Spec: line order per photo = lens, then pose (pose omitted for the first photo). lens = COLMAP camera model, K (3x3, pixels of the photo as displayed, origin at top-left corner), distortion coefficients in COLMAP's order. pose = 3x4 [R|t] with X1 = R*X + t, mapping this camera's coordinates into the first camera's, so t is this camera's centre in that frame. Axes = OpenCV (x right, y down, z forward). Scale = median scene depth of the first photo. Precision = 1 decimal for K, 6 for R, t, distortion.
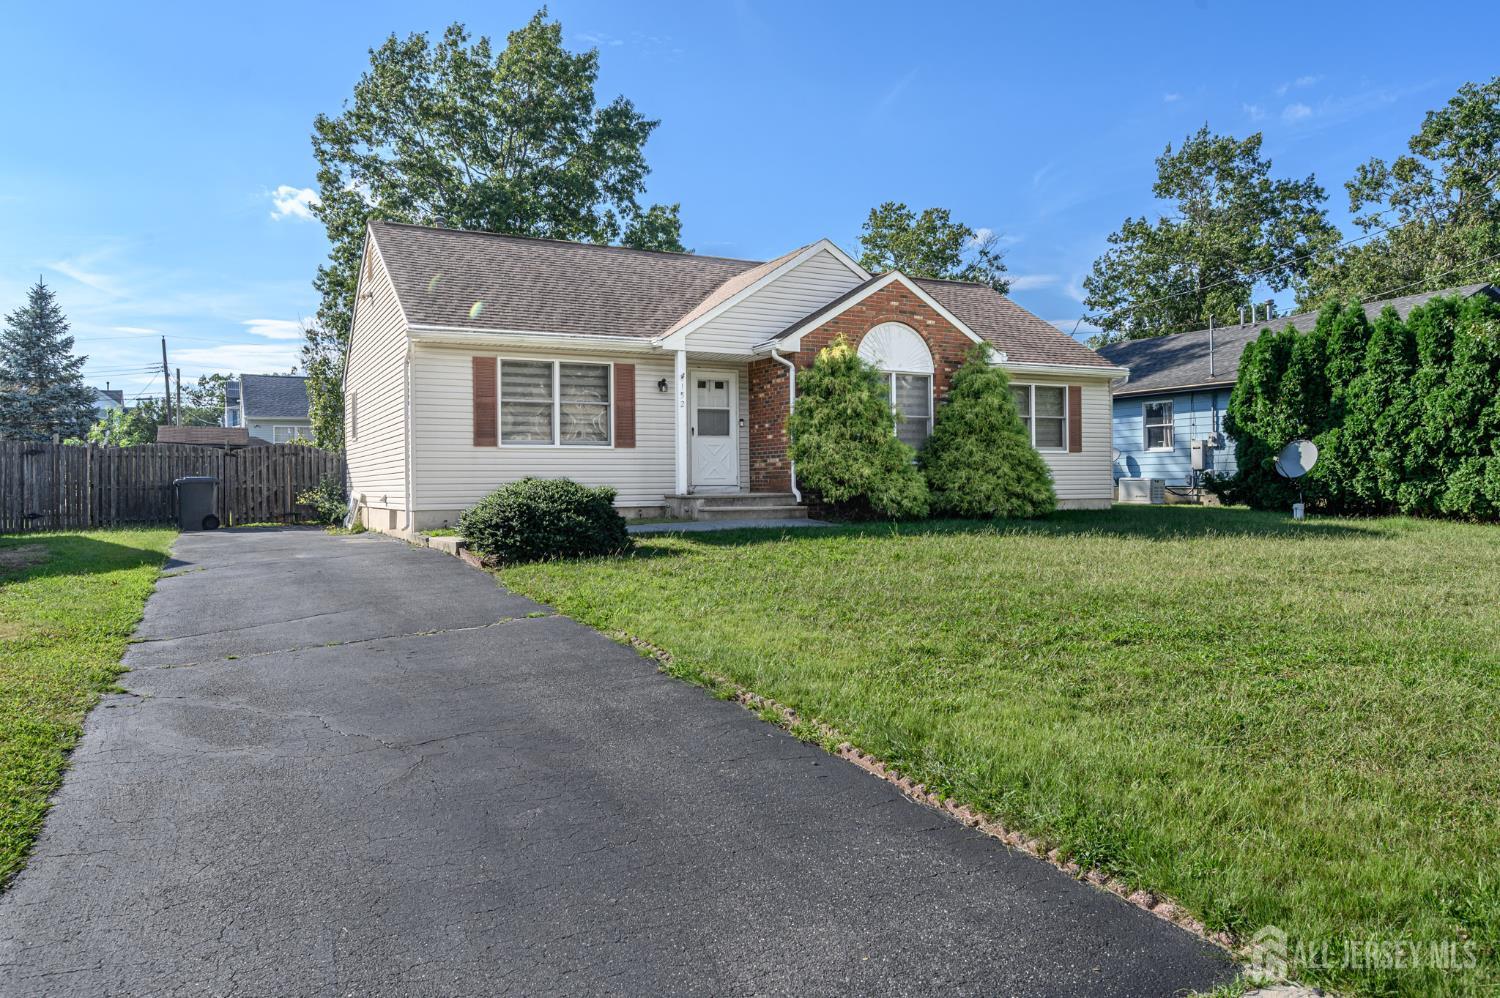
lens RADIAL K [[1012.3, 0, 750.1], [0, 1012.3, 495.5], [0, 0, 1]] dist [-0.000185, -0.000001]
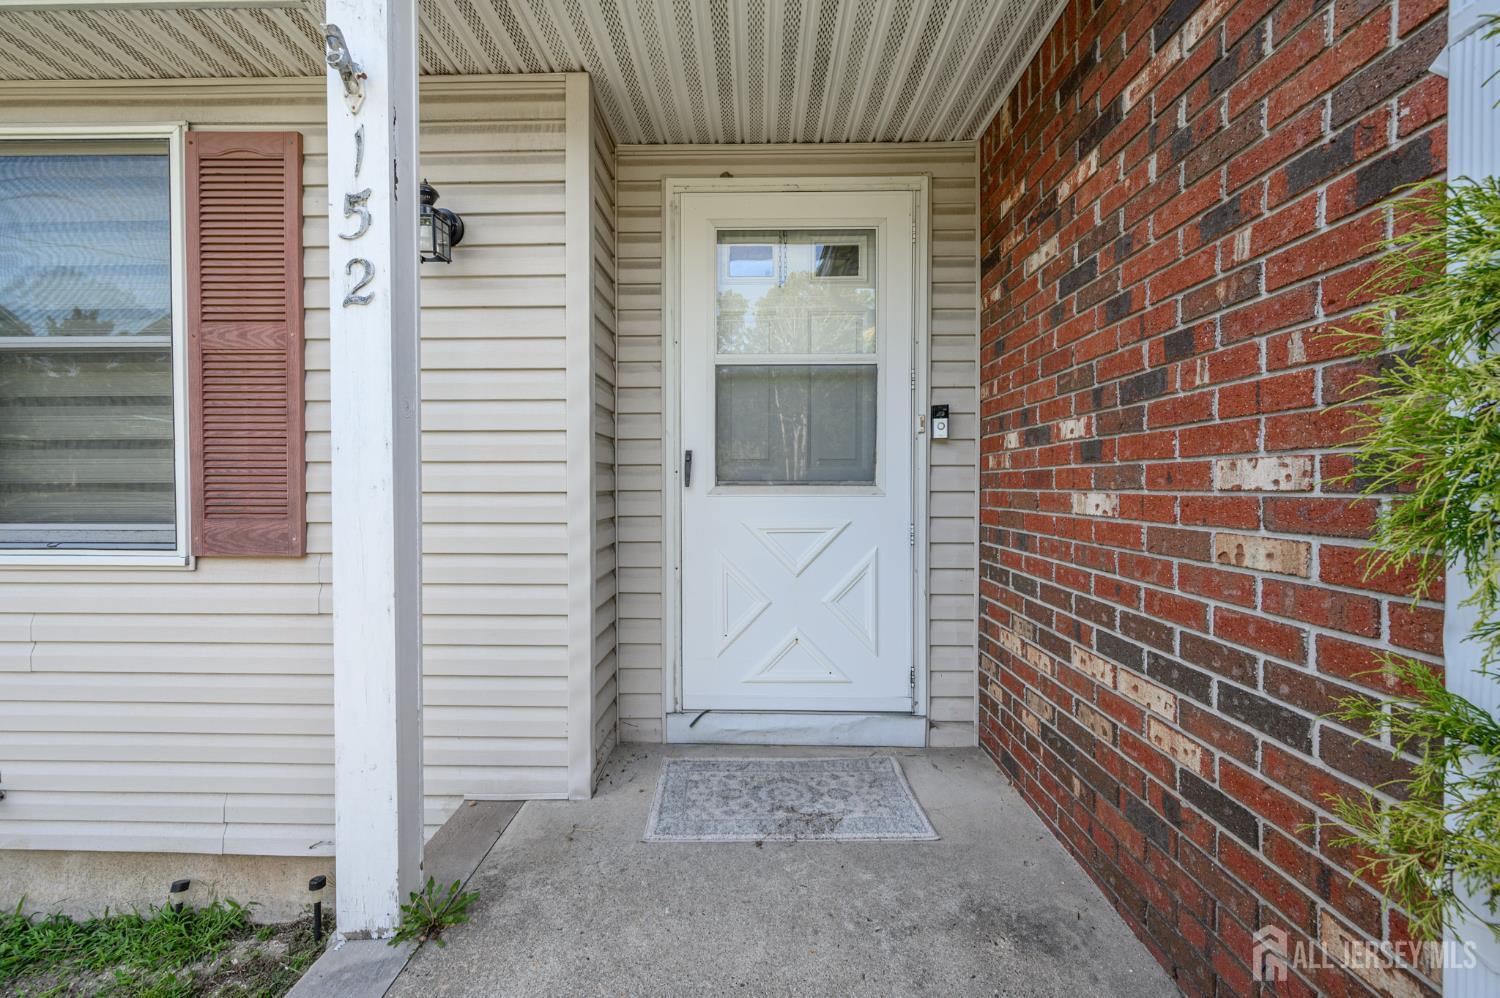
lens RADIAL K [[591.1, 0, 747.1], [0, 591.1, 495.5], [0, 0, 1]] dist [0.002704, 0.000890]
pose [[0.877045, 0.019733, -0.480003, 0.016472], [-0.013283, 0.999770, 0.016830, -0.059465], [0.480225, -0.008385, 0.877105, 0.890666]]
